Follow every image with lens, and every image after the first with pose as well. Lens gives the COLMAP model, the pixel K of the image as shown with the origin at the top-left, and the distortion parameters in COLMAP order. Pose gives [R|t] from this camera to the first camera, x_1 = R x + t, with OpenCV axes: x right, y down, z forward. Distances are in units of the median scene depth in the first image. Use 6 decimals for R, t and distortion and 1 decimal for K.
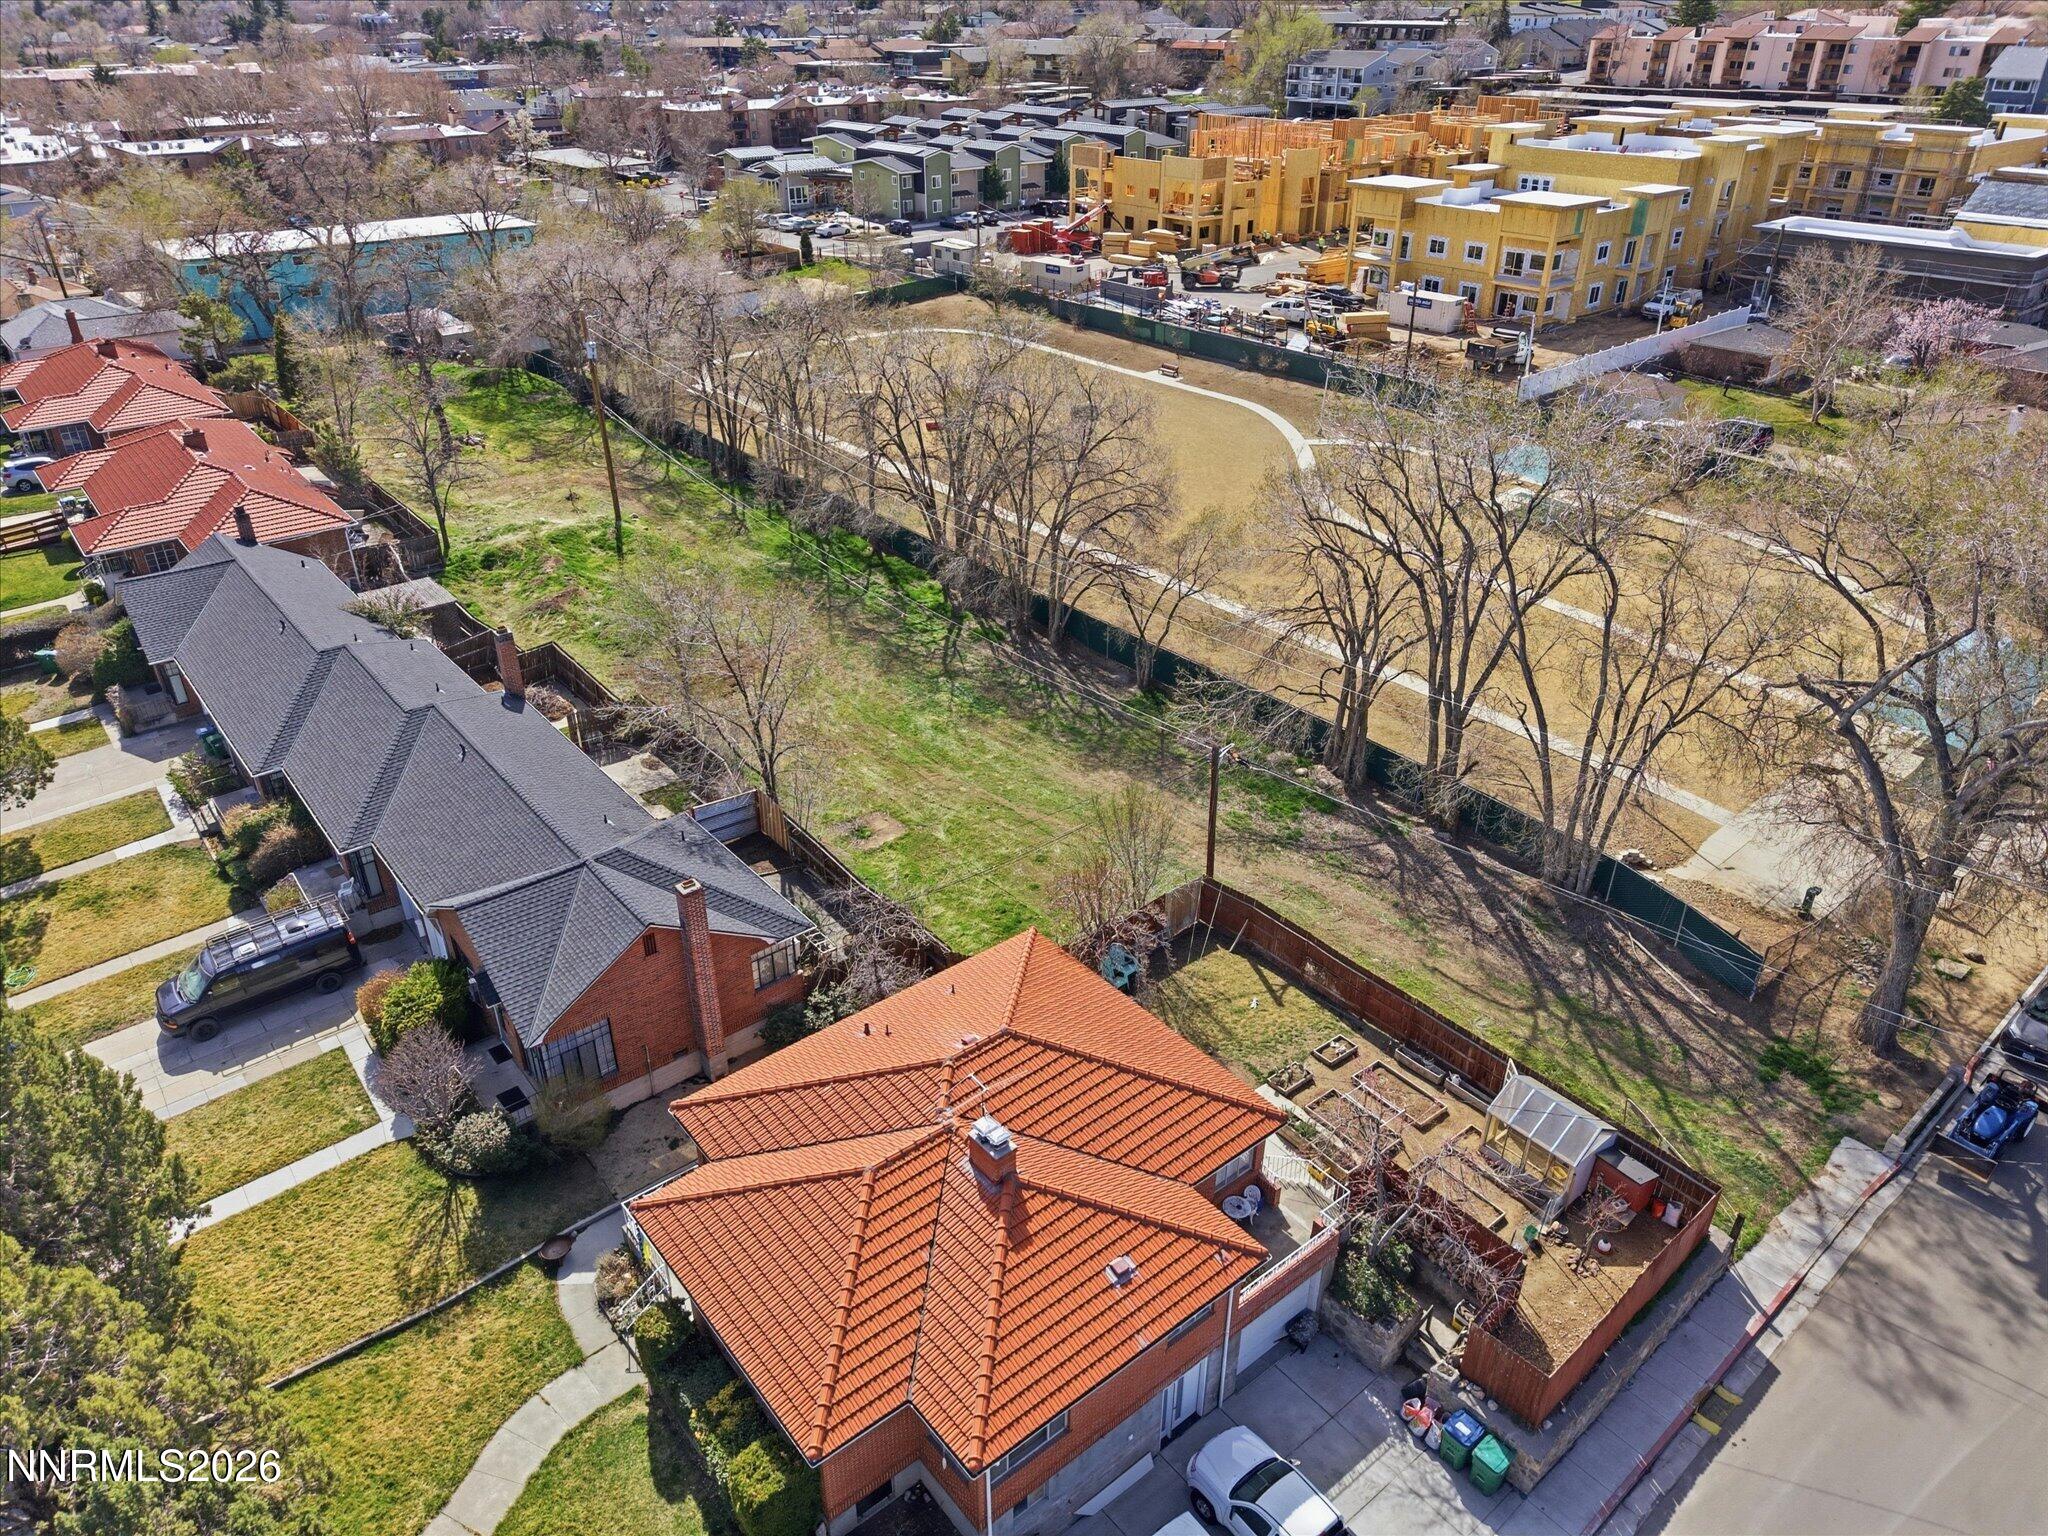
lens RADIAL K [[1364.5, 0, 1022.1], [0, 1364.5, 783.8], [0, 0, 1]] dist [0.022939, -0.023497]
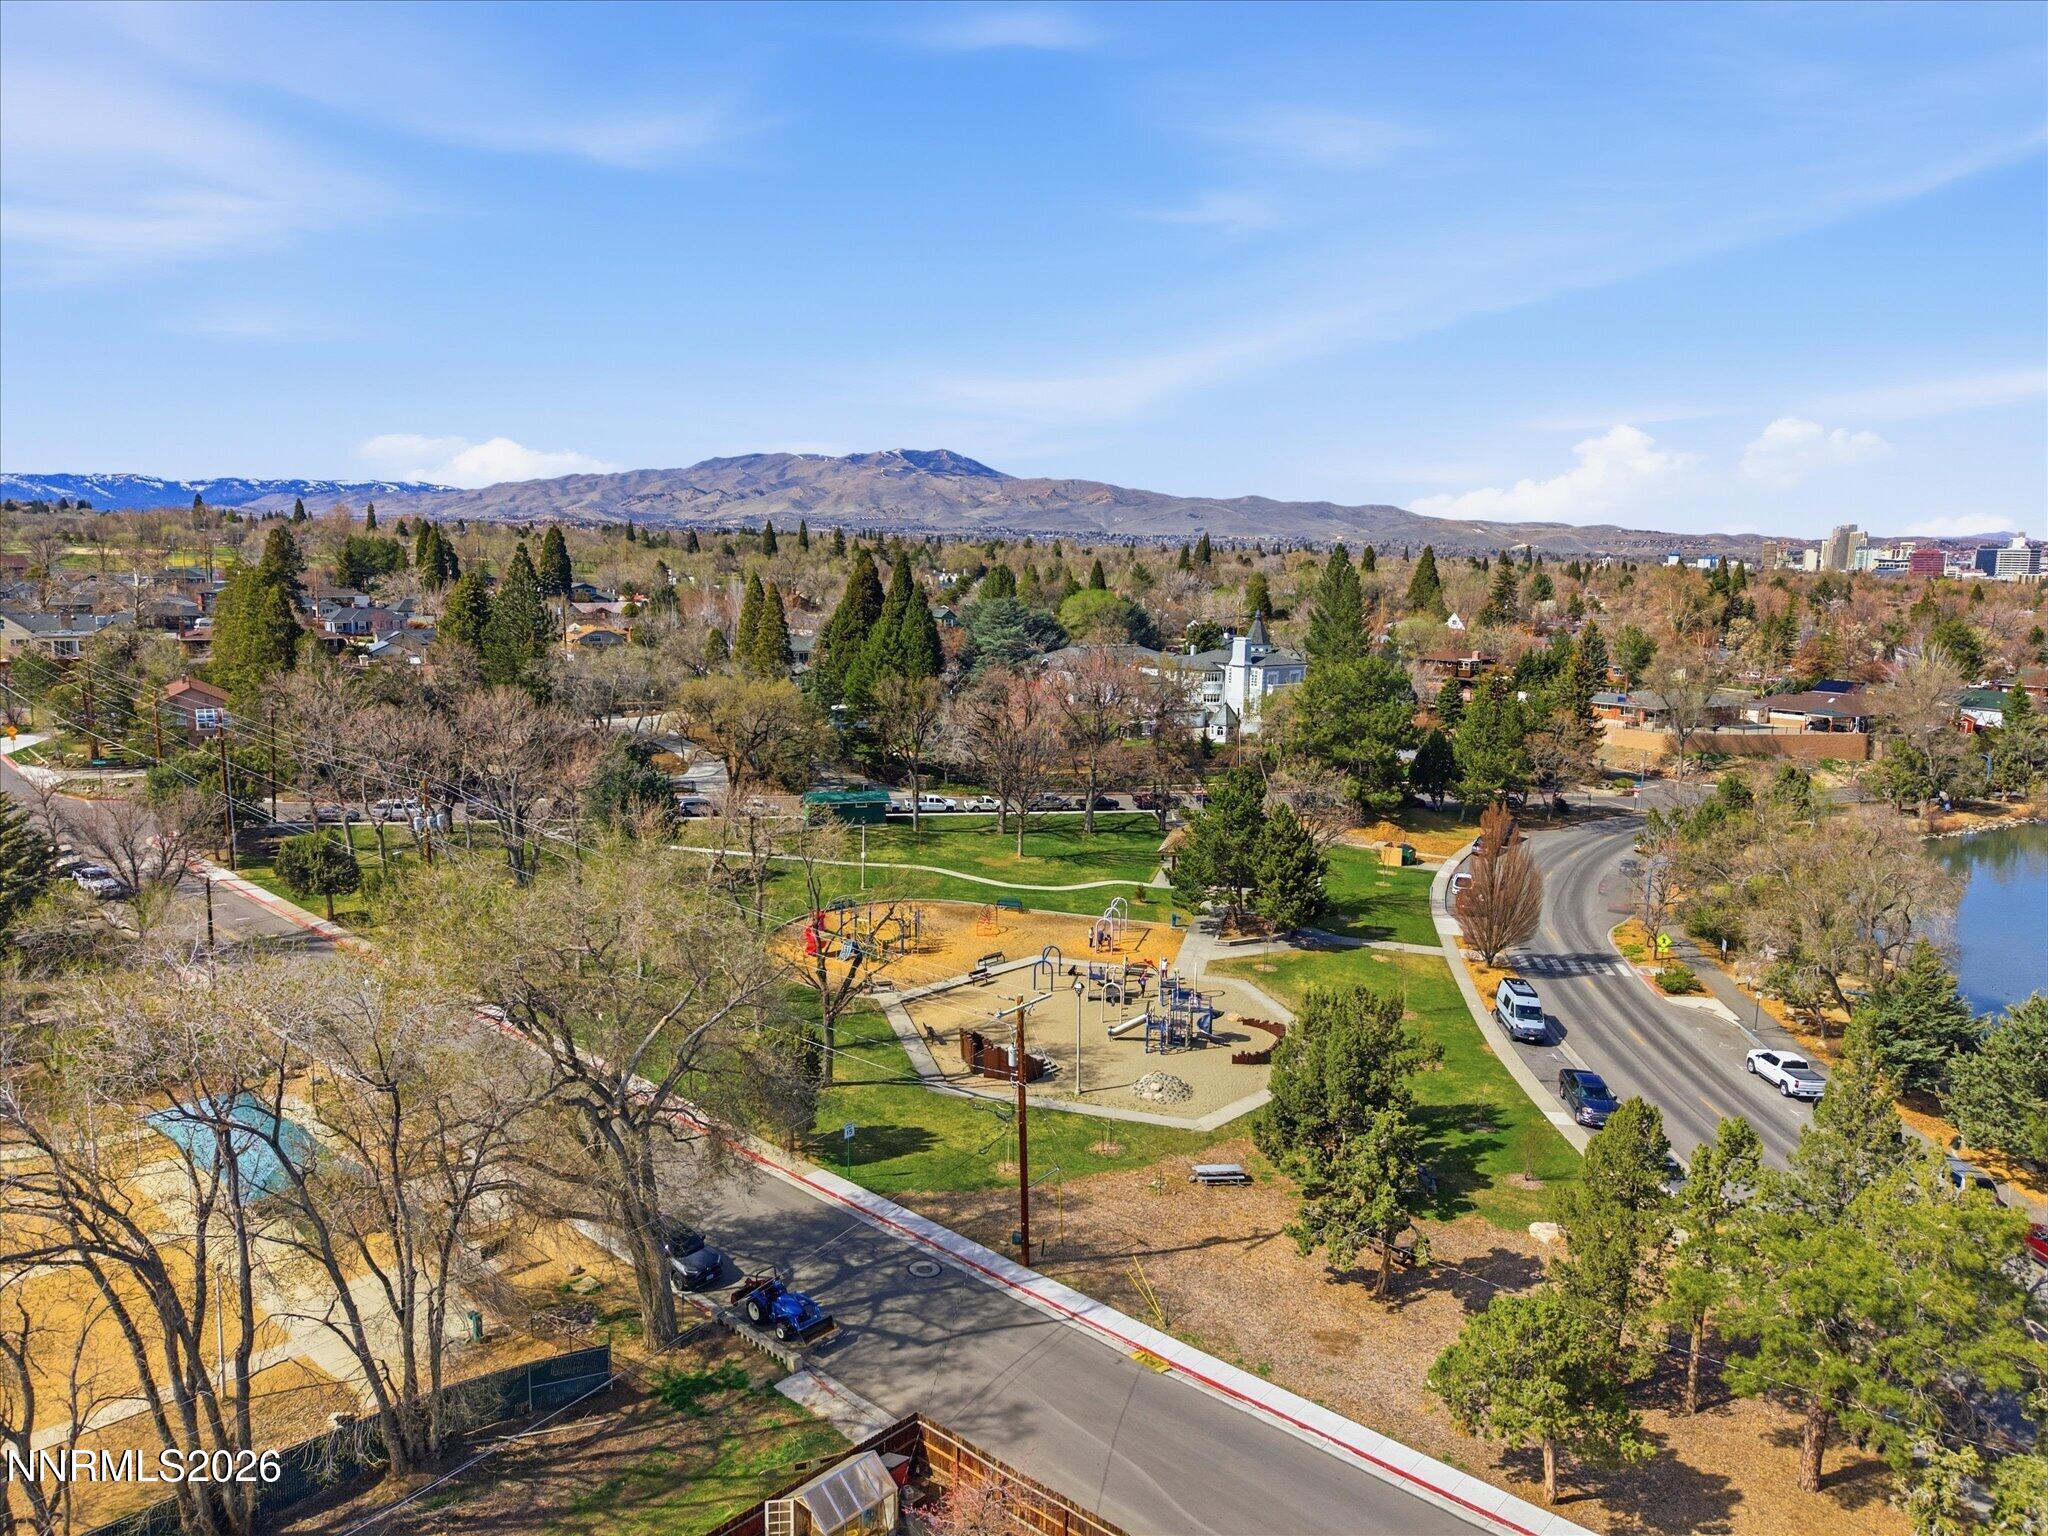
lens RADIAL K [[1364.5, 0, 1028.7], [0, 1364.5, 770.2], [0, 0, 1]] dist [0.022939, -0.023497]
pose [[-0.136377, -0.152206, 0.978894, -0.326133], [0.483503, 0.852218, 0.199870, -0.208945], [-0.864653, 0.500557, -0.042631, 0.351112]]
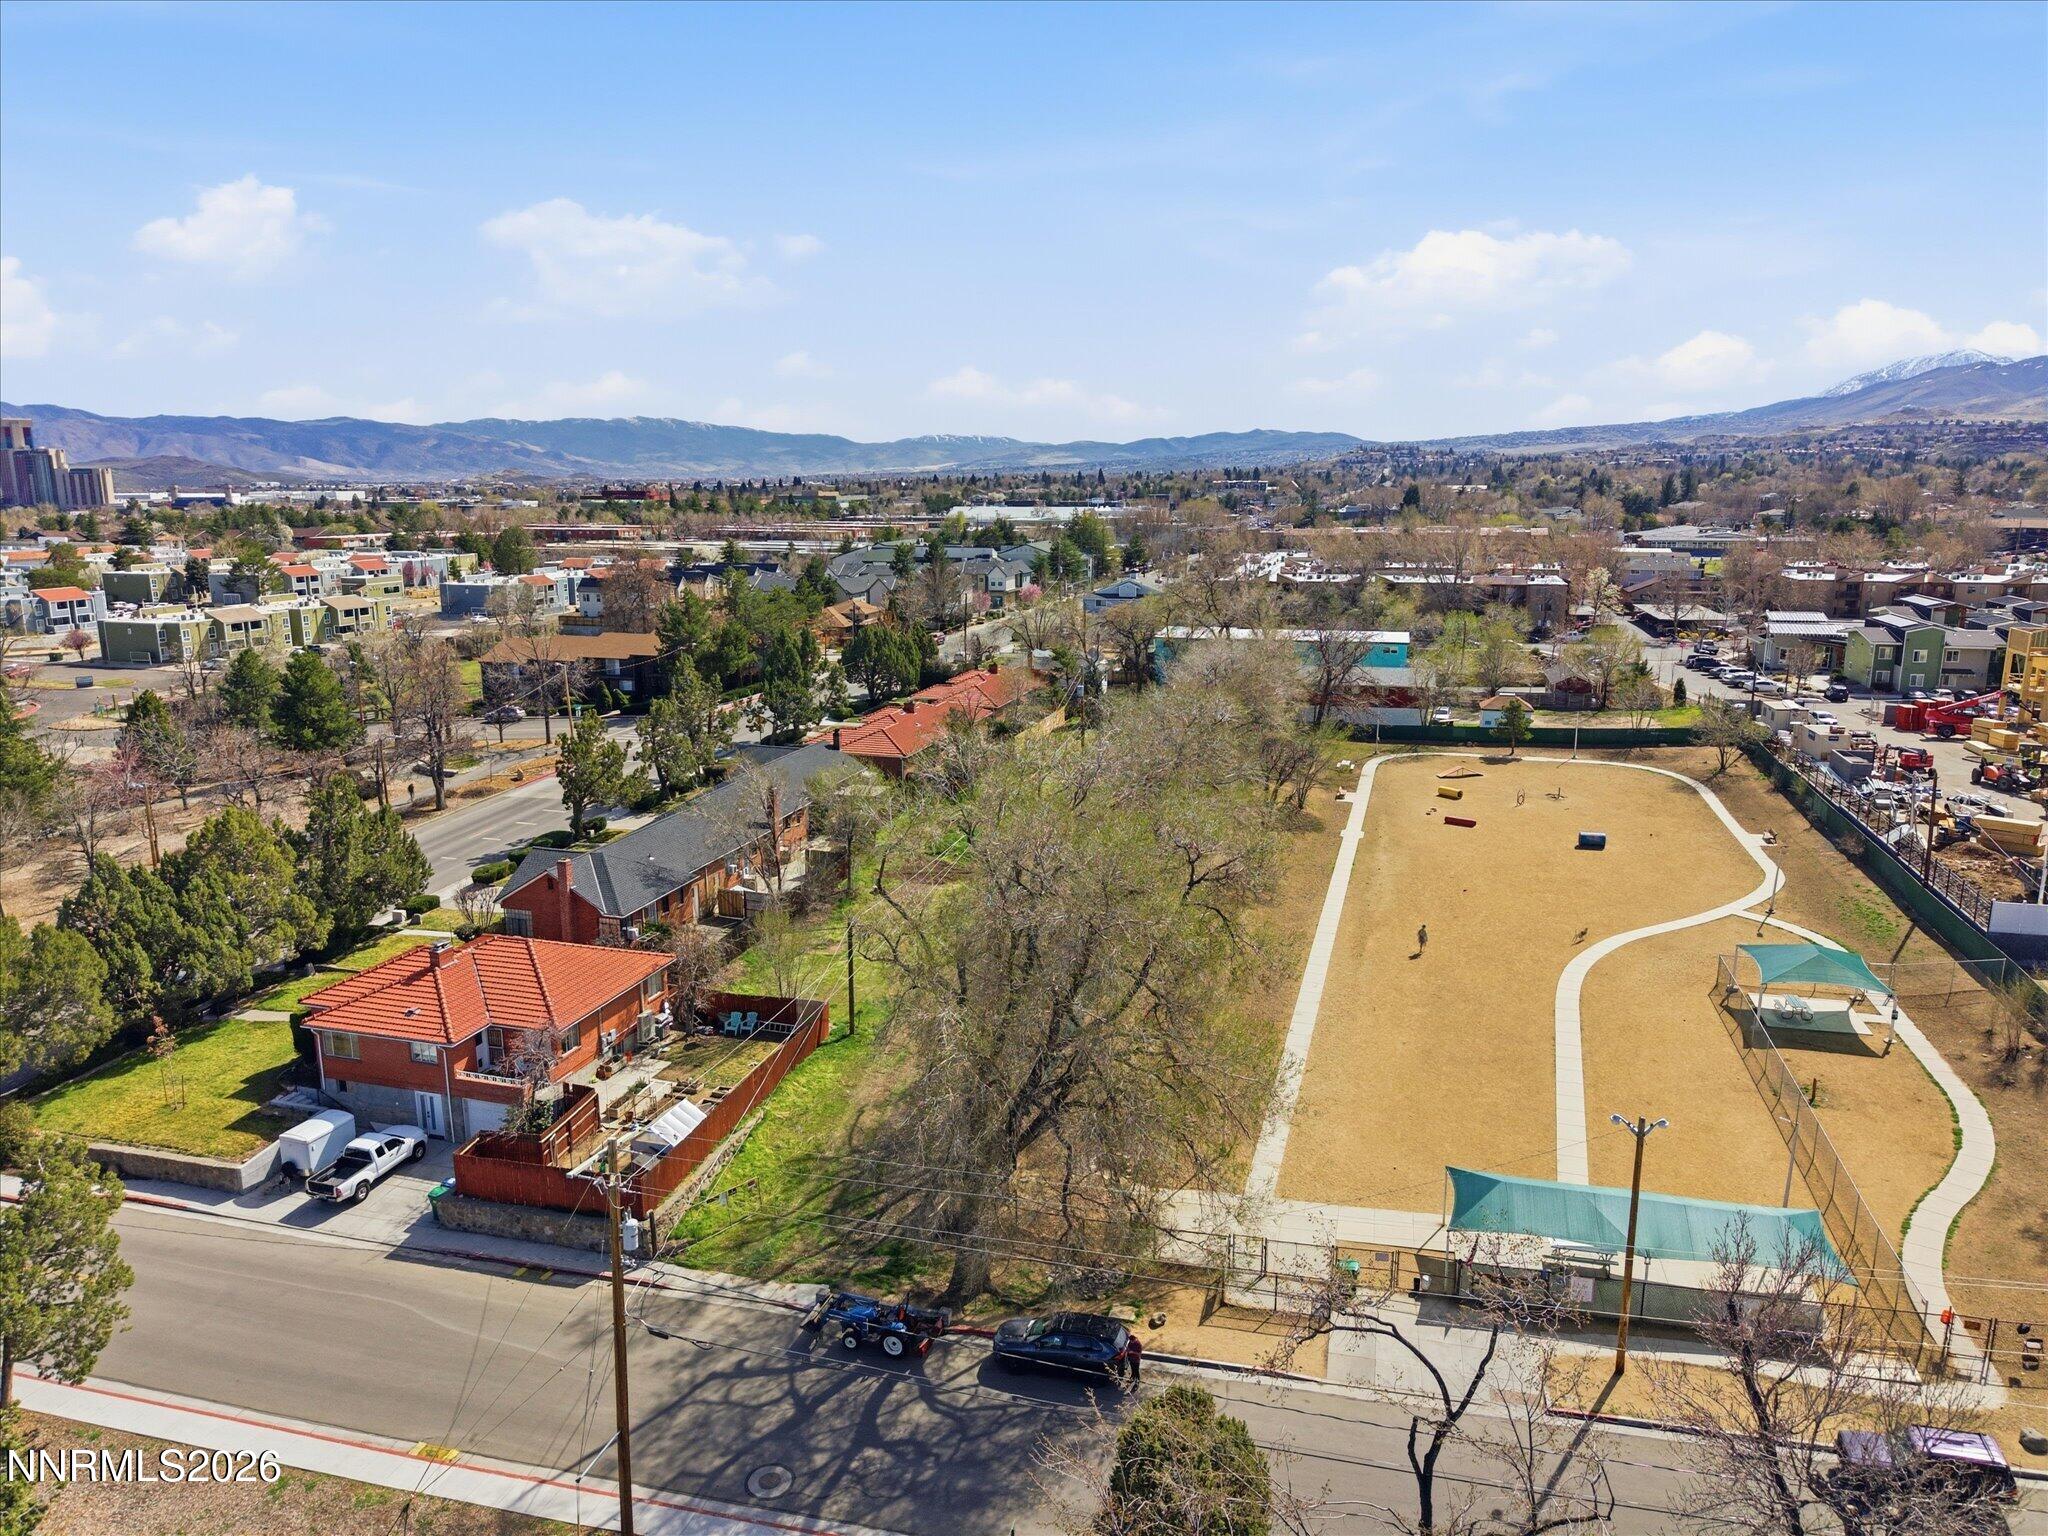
lens RADIAL K [[1364.5, 0, 1023.5], [0, 1364.5, 775.7], [0, 0, 1]] dist [0.022939, -0.023497]
pose [[0.563425, 0.174542, -0.807519, 0.988165], [-0.411552, 0.906817, -0.091145, -0.076878], [0.716363, 0.383690, 0.582757, 0.127770]]
